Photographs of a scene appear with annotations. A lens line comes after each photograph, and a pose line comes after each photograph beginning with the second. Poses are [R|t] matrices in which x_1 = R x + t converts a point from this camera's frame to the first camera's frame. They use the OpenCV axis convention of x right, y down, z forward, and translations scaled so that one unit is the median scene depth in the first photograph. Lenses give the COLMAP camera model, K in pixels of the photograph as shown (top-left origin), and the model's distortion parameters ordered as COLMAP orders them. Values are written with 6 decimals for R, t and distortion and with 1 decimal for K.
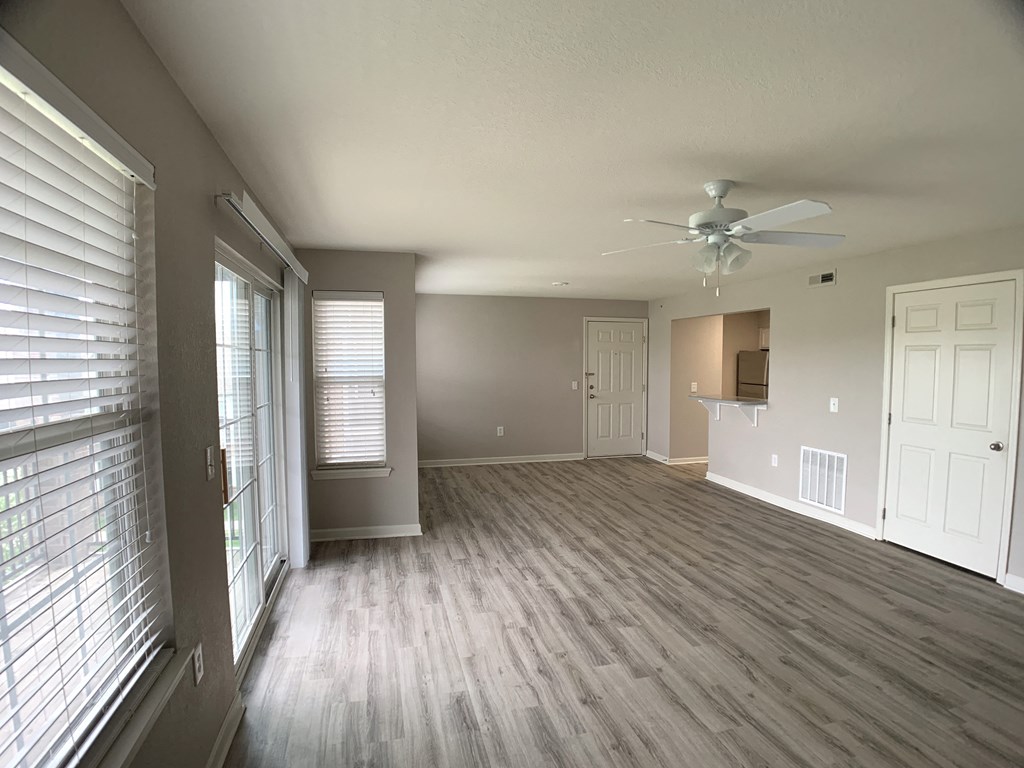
lens RADIAL K [[536.9, 0, 512.0], [0, 536.9, 384.0], [0, 0, 1]] dist [-0.064256, -0.000091]
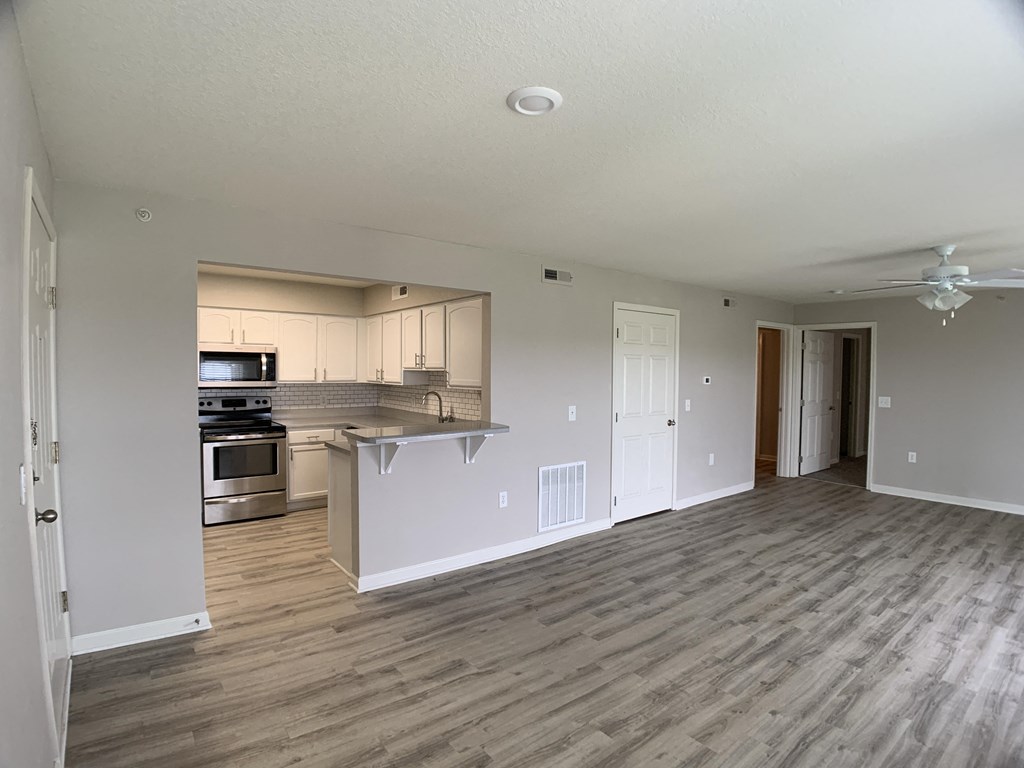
lens RADIAL K [[530.5, 0, 507.9], [0, 530.5, 384.1], [0, 0, 1]] dist [-0.069121, 0.001217]
pose [[-0.398779, -0.033344, 0.916441, -0.242559], [0.032511, 0.998196, 0.050466, -0.072880], [-0.916471, 0.049919, -0.396975, 1.666604]]
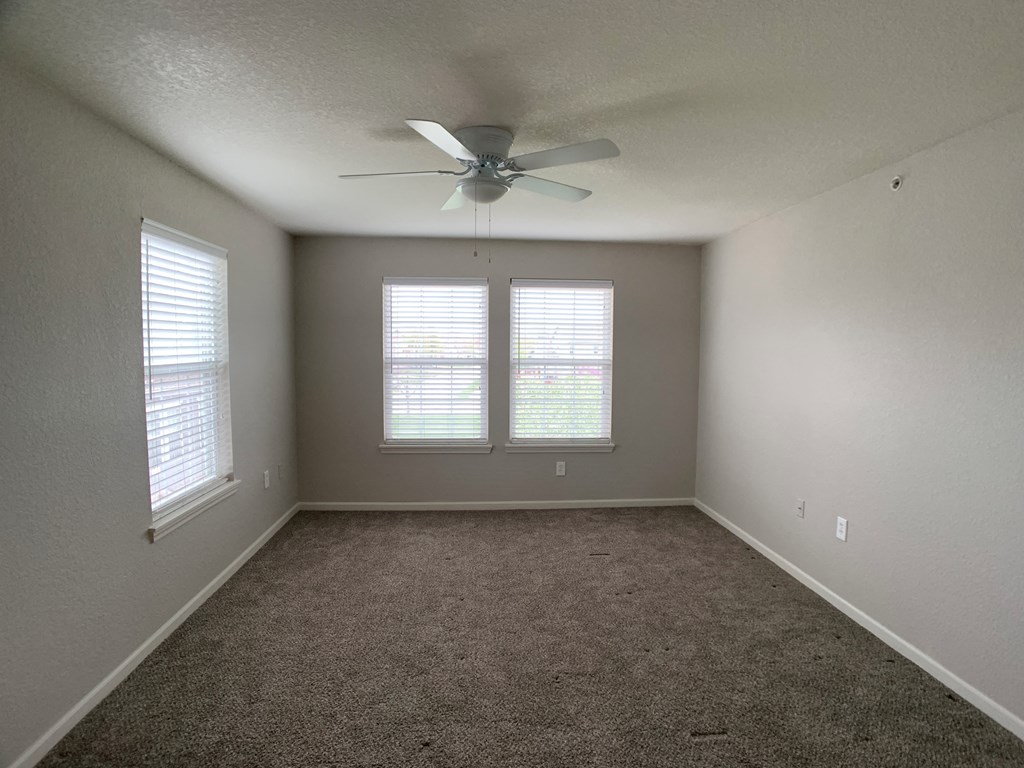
lens RADIAL K [[530.5, 0, 507.9], [0, 530.5, 384.1], [0, 0, 1]] dist [-0.069121, 0.001217]
pose [[-0.182271, 0.070076, -0.980748, 0.787544], [-0.056703, 0.995048, 0.081635, -0.069334], [0.981612, 0.070491, -0.177395, 1.612328]]
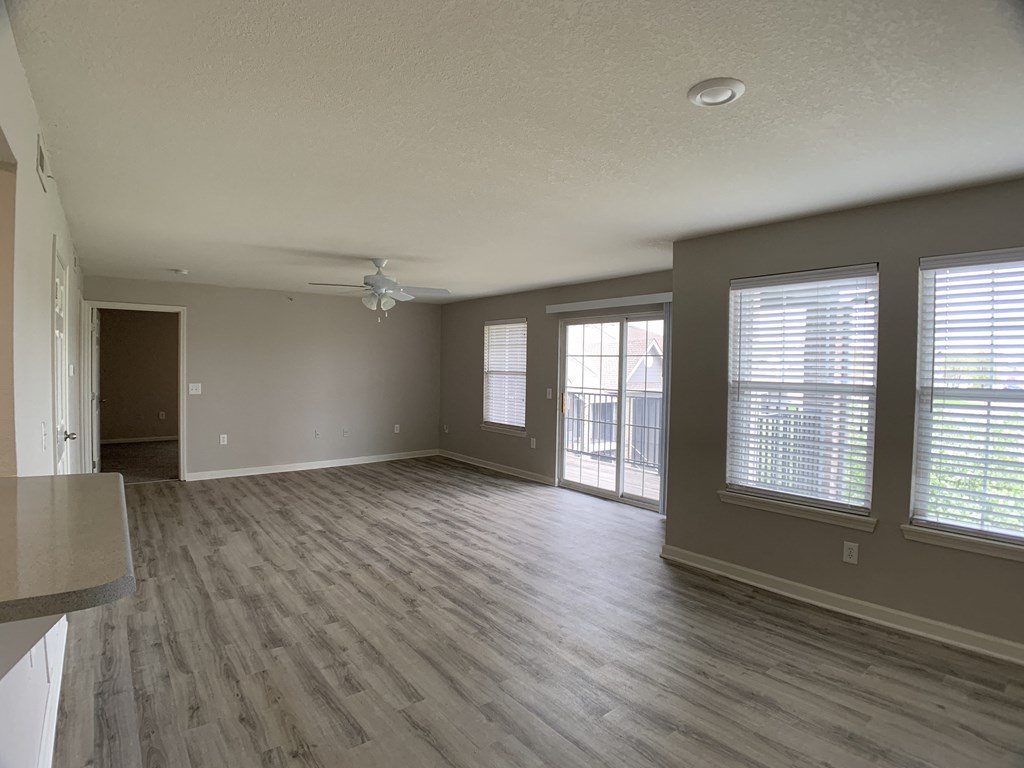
lens RADIAL K [[530.5, 0, 507.9], [0, 530.5, 384.1], [0, 0, 1]] dist [-0.069121, 0.001217]
pose [[-0.914668, -0.000298, -0.404206, 0.451936], [-0.033995, 0.996513, 0.076193, -0.068187], [0.402774, 0.083432, -0.911489, 1.798784]]
